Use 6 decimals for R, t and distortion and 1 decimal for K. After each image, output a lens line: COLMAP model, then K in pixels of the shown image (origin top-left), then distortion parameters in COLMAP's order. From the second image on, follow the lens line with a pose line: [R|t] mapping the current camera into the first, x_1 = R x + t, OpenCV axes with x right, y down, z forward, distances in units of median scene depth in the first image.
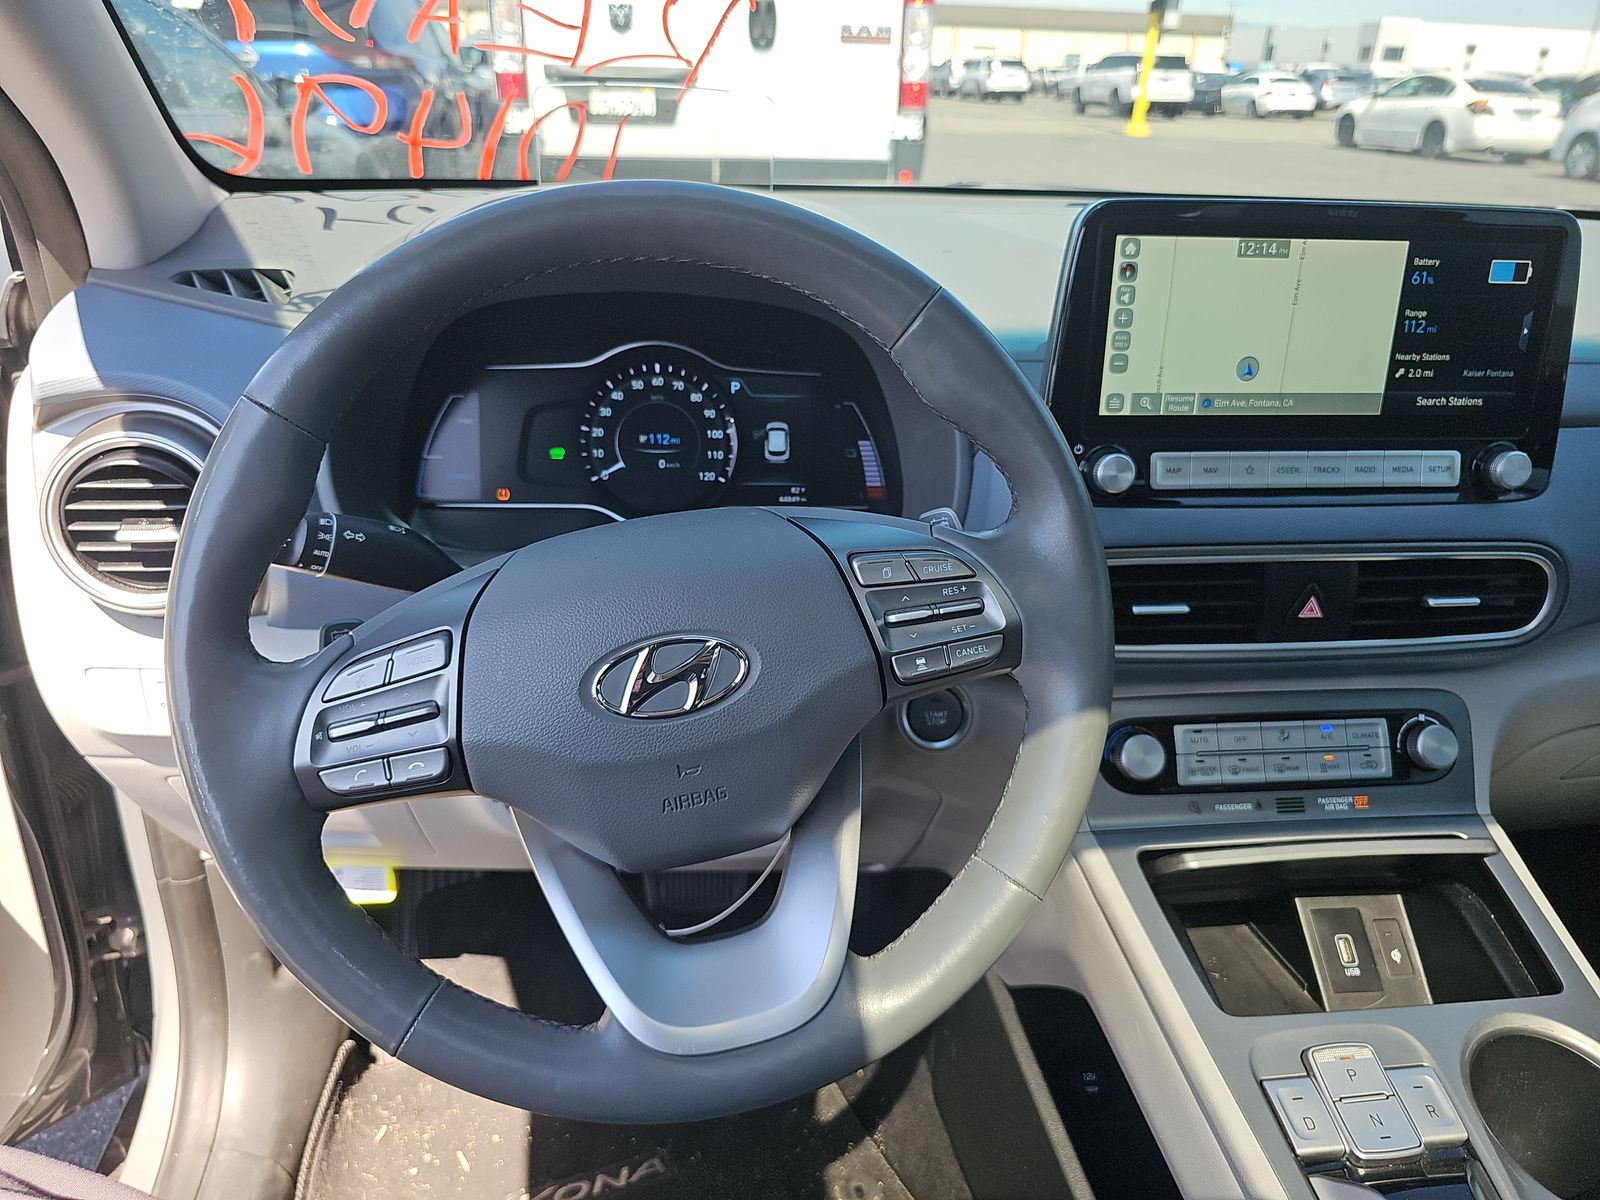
lens RADIAL K [[1062.6, 0, 795.7], [0, 1062.6, 584.9], [0, 0, 1]] dist [0.033989, -0.035199]
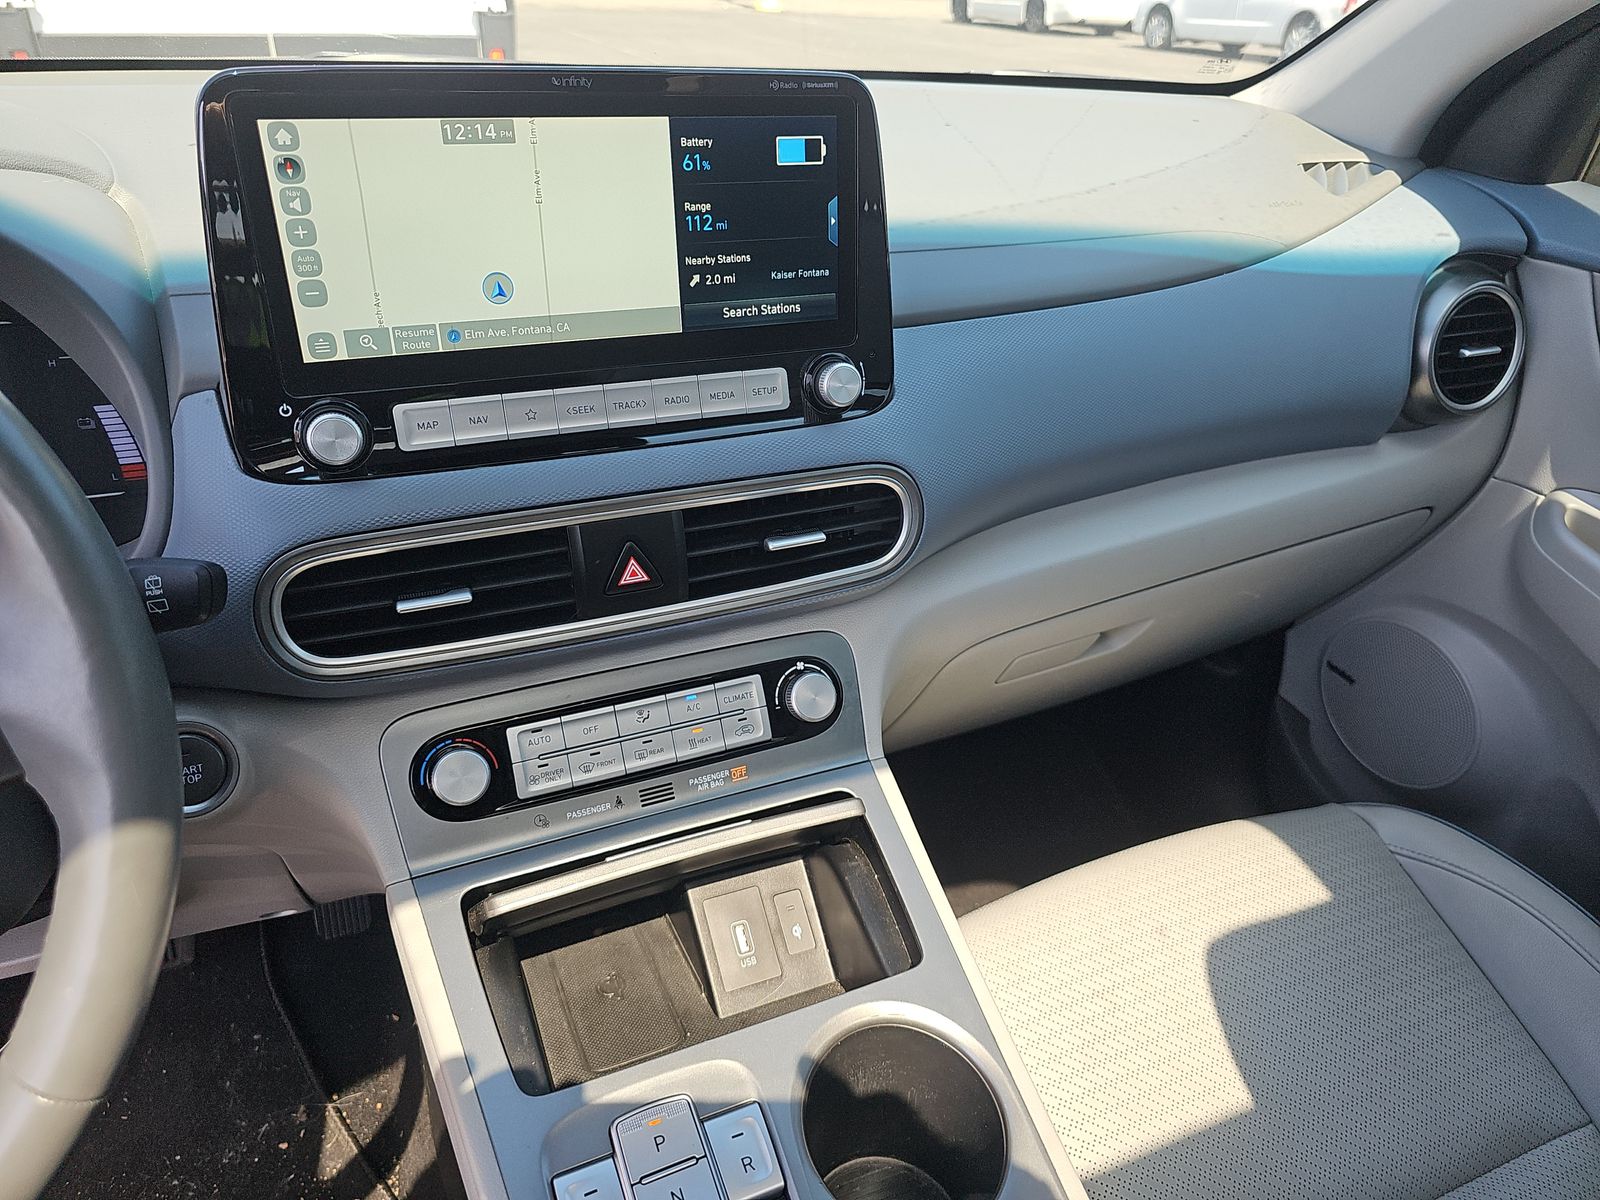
lens RADIAL K [[1062.6, 0, 778.7], [0, 1062.6, 574.5], [0, 0, 1]] dist [0.033989, -0.035199]
pose [[0.959280, -0.137549, 0.246702, 0.383756], [0.116203, 0.988263, 0.099162, -0.045341], [-0.257446, -0.066457, 0.964005, 0.163200]]
